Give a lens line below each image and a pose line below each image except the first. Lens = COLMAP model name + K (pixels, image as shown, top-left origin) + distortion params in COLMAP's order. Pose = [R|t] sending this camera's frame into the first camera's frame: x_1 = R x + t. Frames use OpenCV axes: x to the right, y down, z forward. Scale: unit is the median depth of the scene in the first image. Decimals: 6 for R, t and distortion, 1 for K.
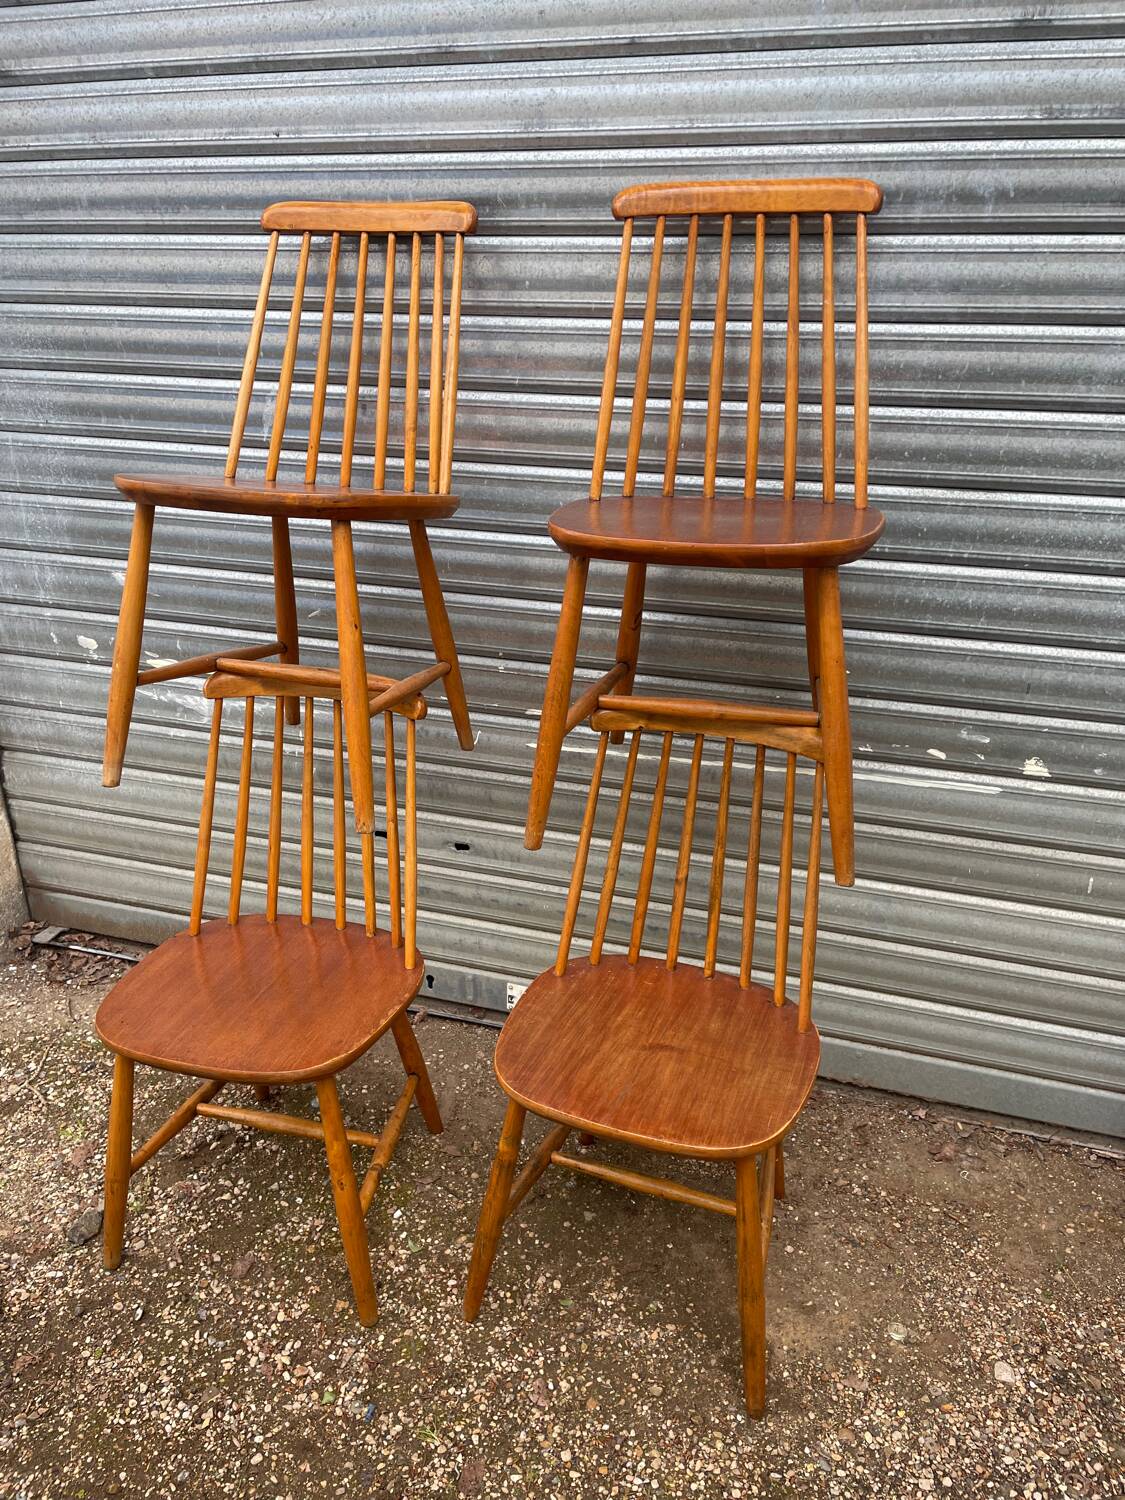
lens RADIAL K [[1135.5, 0, 565.6], [0, 1135.5, 746.2], [0, 0, 1]] dist [0.089021, -0.113763]
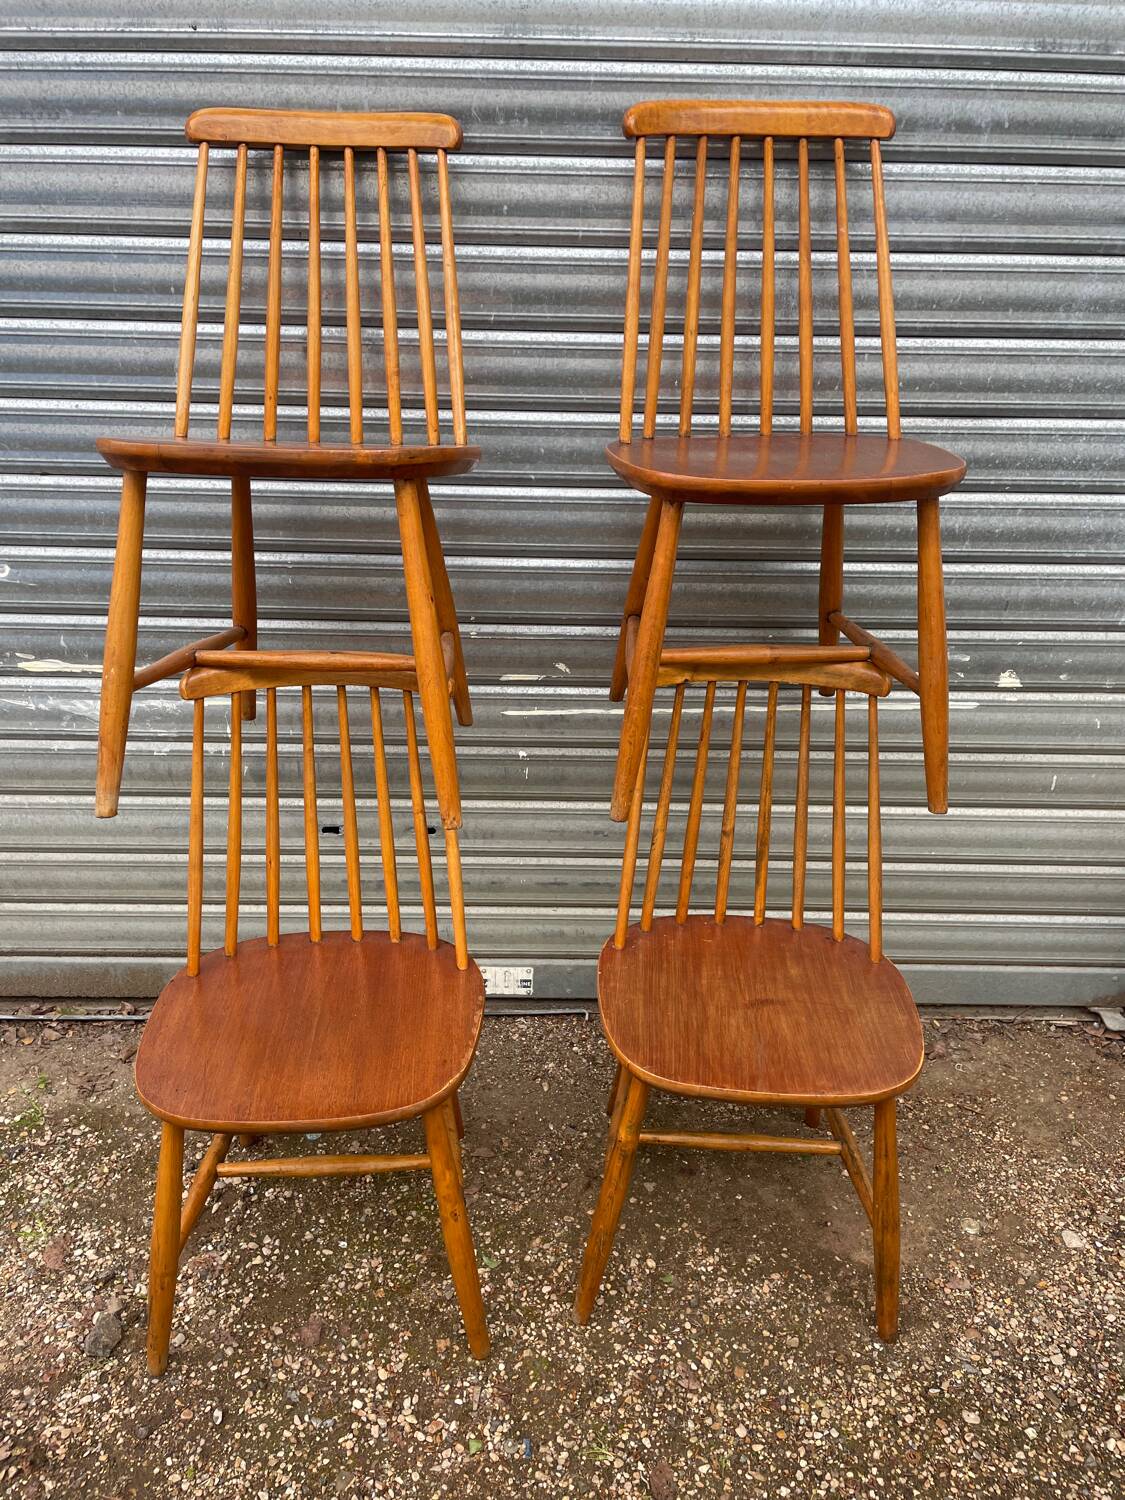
lens RADIAL K [[1135.5, 0, 565.5], [0, 1135.5, 737.7], [0, 0, 1]] dist [0.089021, -0.113763]
pose [[0.951040, -0.118225, 0.285562, -0.318307], [0.107814, 0.992812, 0.051965, -0.030072], [-0.289653, -0.018633, 0.956950, 0.111140]]
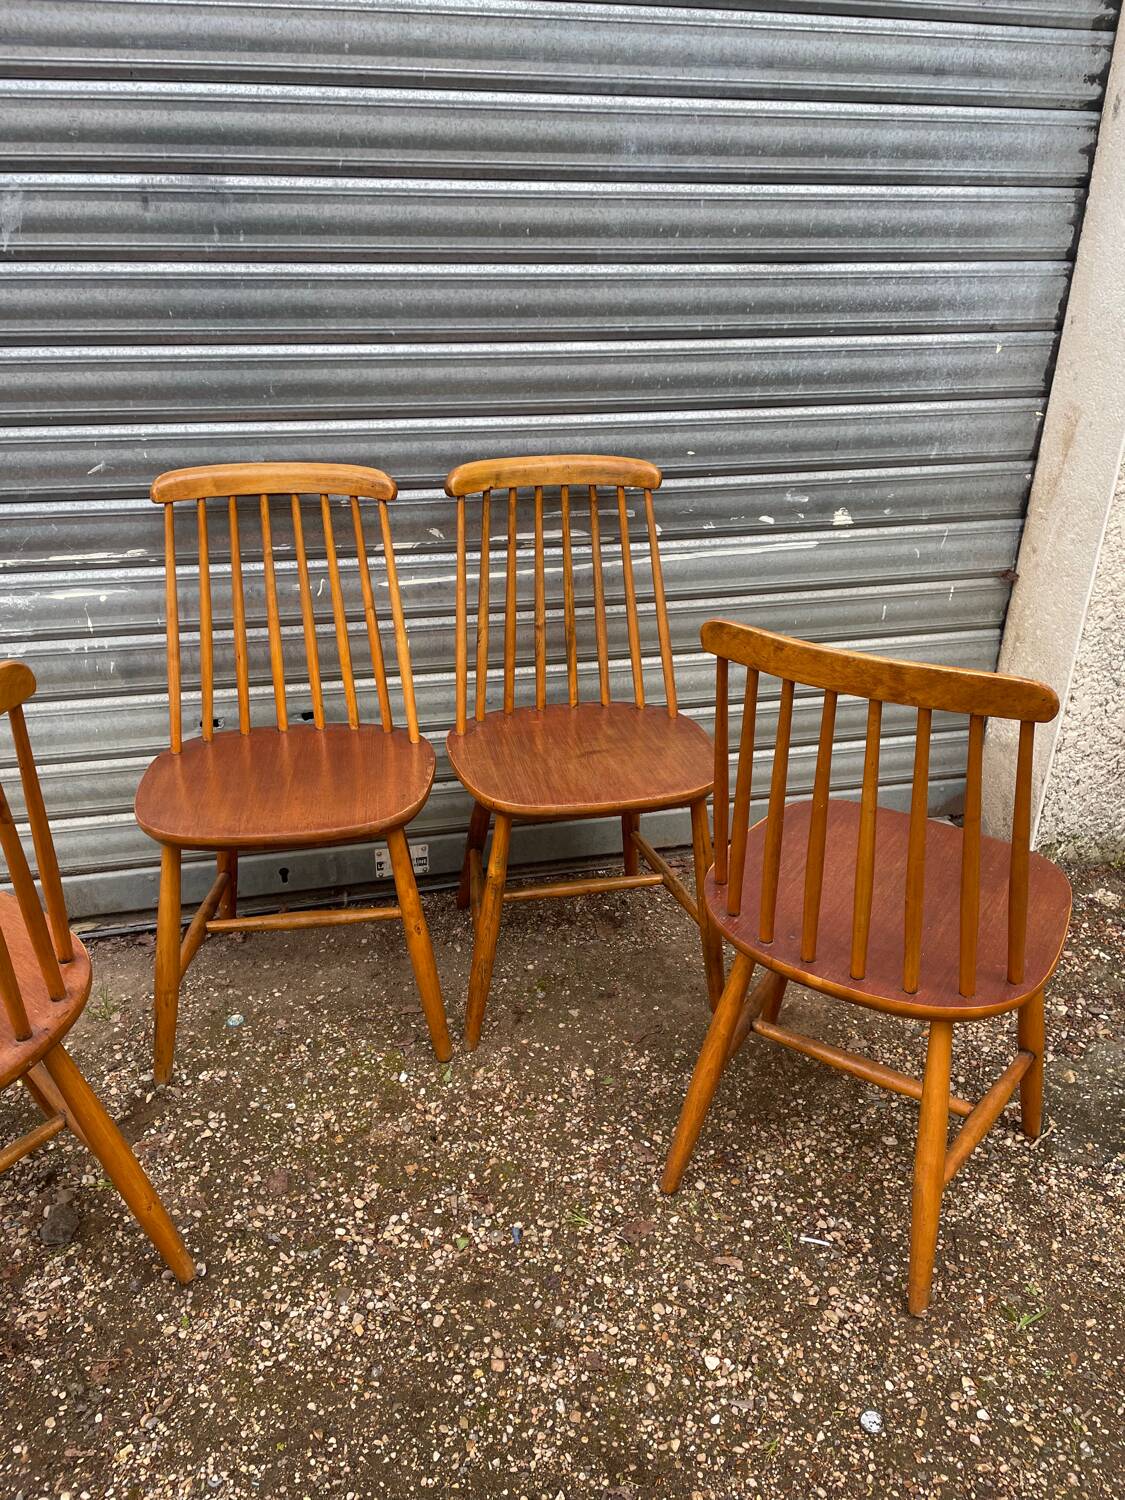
lens RADIAL K [[1135.5, 0, 580.7], [0, 1135.5, 762.4], [0, 0, 1]] dist [0.089021, -0.113763]
pose [[0.855269, -0.228835, 0.464920, -0.455067], [0.193601, 0.973348, 0.122936, 0.073006], [-0.480660, -0.015134, 0.876776, 0.114626]]
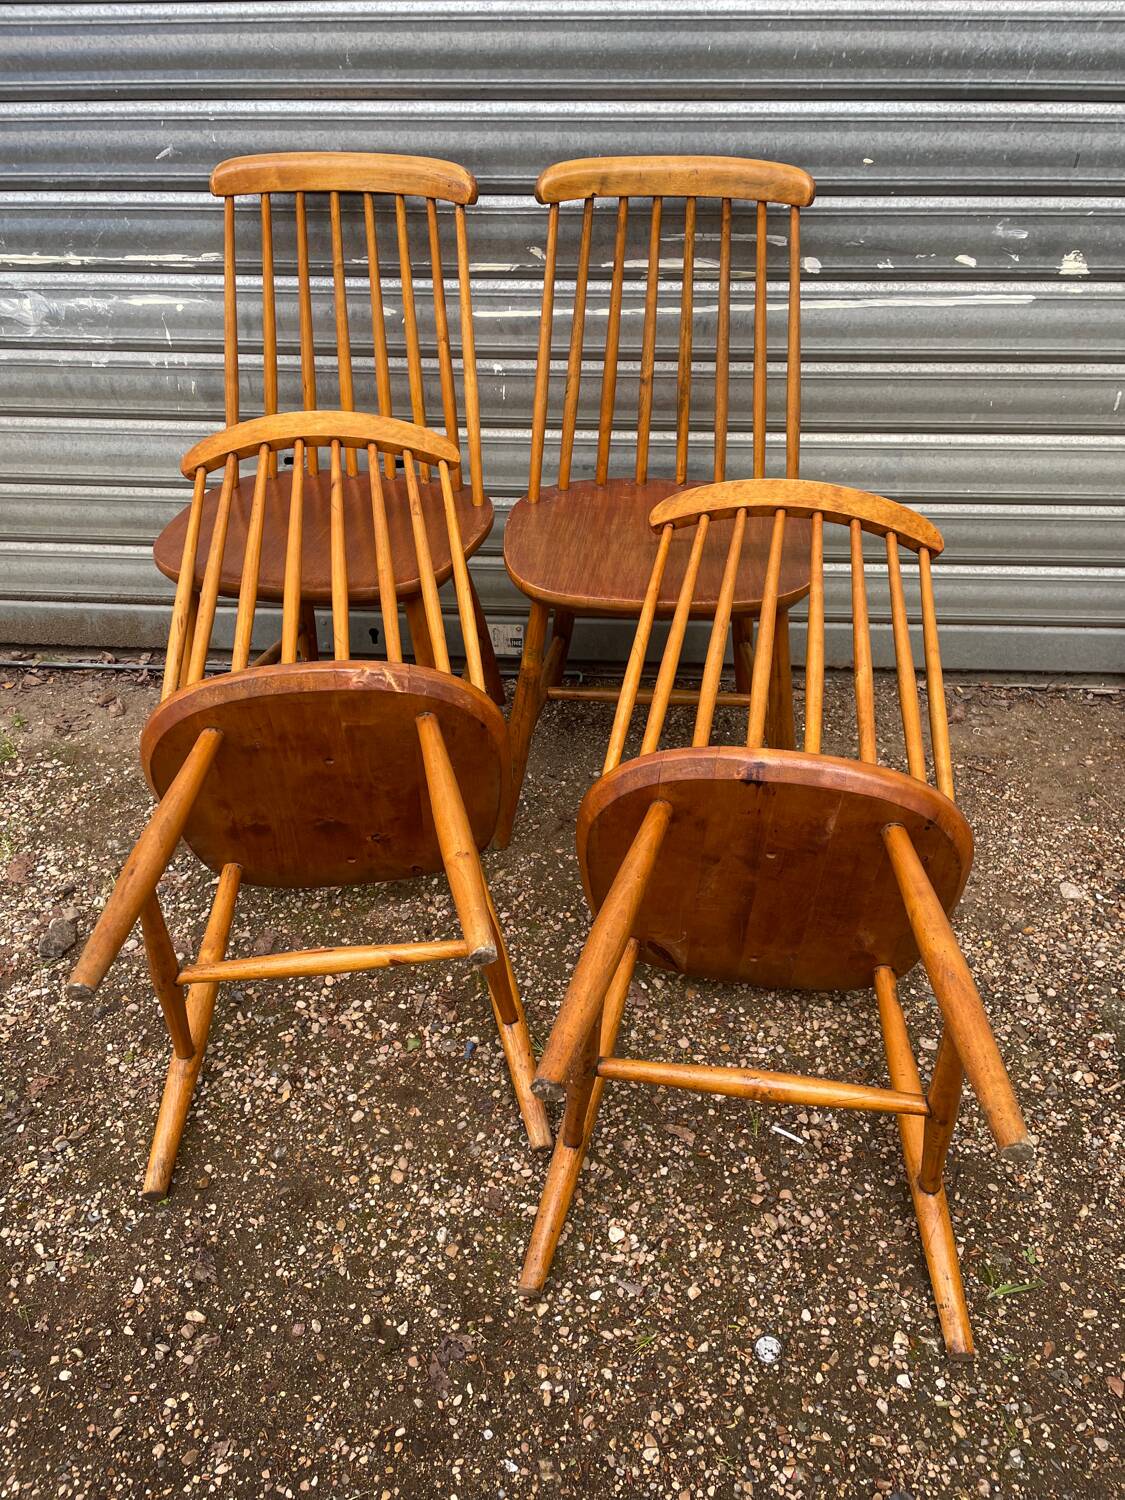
lens RADIAL K [[1135.5, 0, 577.4], [0, 1135.5, 763.7], [0, 0, 1]] dist [0.089021, -0.113763]
pose [[0.970912, -0.156647, 0.181084, -0.199738], [0.105639, 0.958956, 0.263143, 0.123610], [-0.214872, -0.236360, 0.947610, 0.164008]]
